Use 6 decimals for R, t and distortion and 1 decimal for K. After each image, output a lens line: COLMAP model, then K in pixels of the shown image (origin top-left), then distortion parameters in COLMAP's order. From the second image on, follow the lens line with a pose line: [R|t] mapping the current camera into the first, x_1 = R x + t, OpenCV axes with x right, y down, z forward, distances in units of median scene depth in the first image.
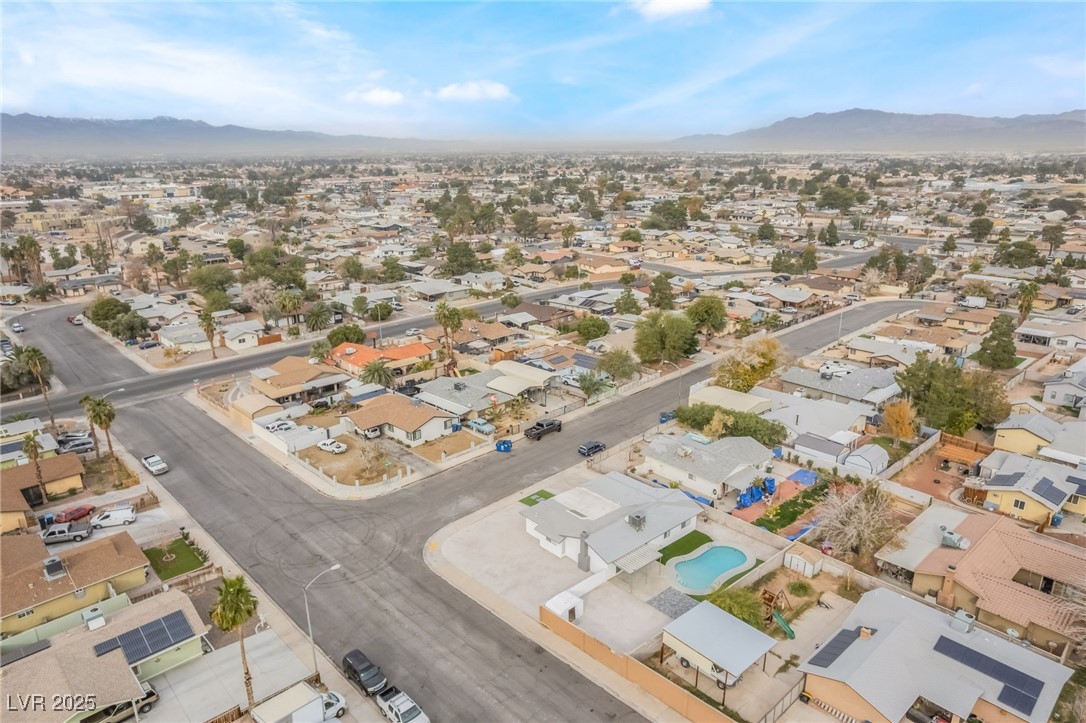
lens RADIAL K [[700.9, 0, 540.1], [0, 700.9, 402.7], [0, 0, 1]] dist [-0.027489, -0.000103]
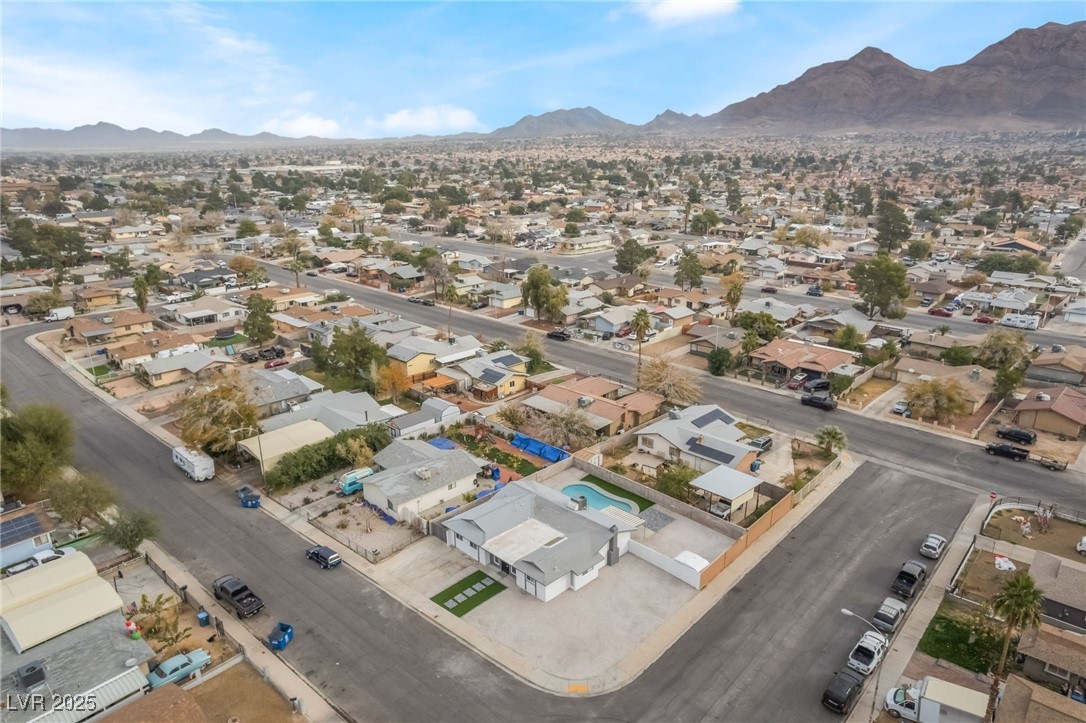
lens RADIAL K [[690.1, 0, 554.4], [0, 690.1, 359.9], [0, 0, 1]] dist [-0.064334, 0.065892]
pose [[-0.074838, -0.292326, 0.953386, -0.581061], [0.342945, 0.890205, 0.299874, -0.256122], [-0.936370, 0.349401, 0.033631, 0.700076]]
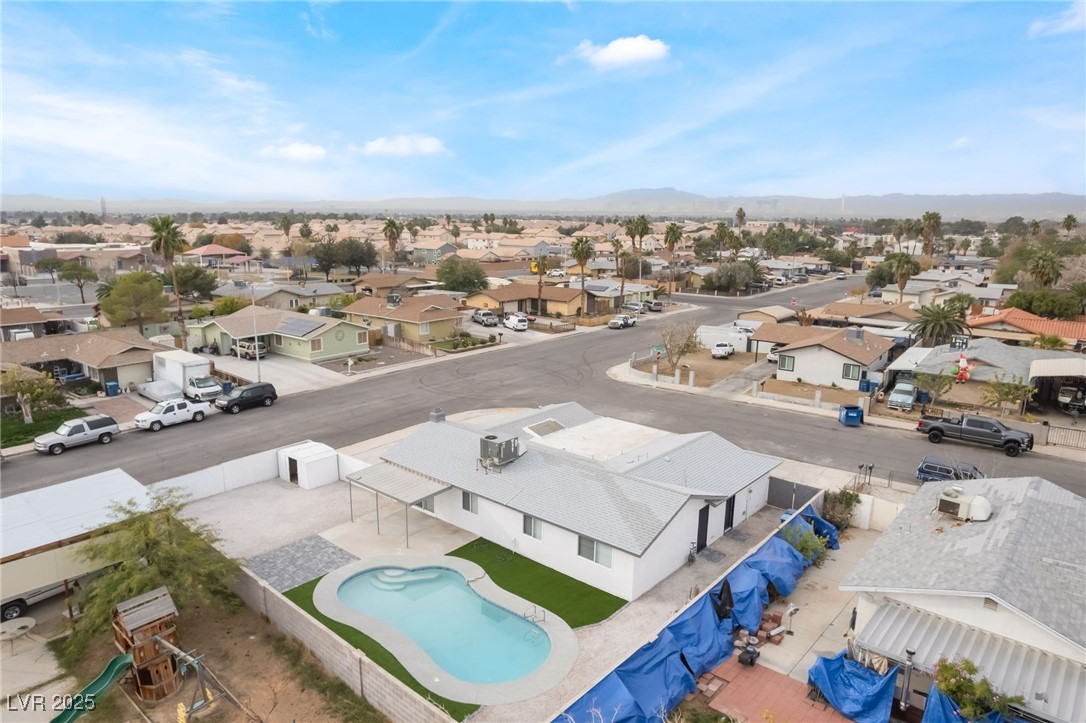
lens RADIAL K [[699.1, 0, 539.3], [0, 699.1, 360.7], [0, 0, 1]] dist [-0.072533, 0.064757]
pose [[0.129691, 0.211961, -0.968635, 0.426795], [-0.352873, 0.922797, 0.154684, 0.028090], [0.926640, 0.321744, 0.194474, 0.694725]]
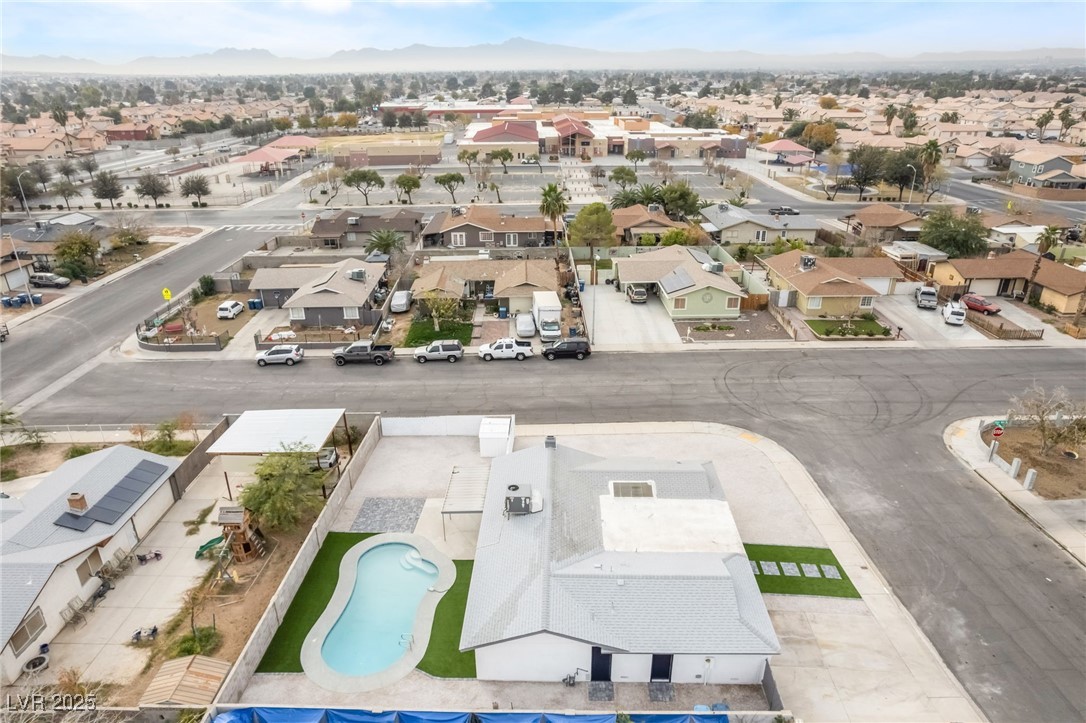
lens RADIAL K [[699.1, 0, 539.3], [0, 699.1, 360.7], [0, 0, 1]] dist [-0.072533, 0.064757]
pose [[-0.686885, 0.296364, -0.663595, 0.331949], [-0.237500, 0.771413, 0.590352, -0.163633], [0.686865, 0.563108, -0.459485, 0.898573]]
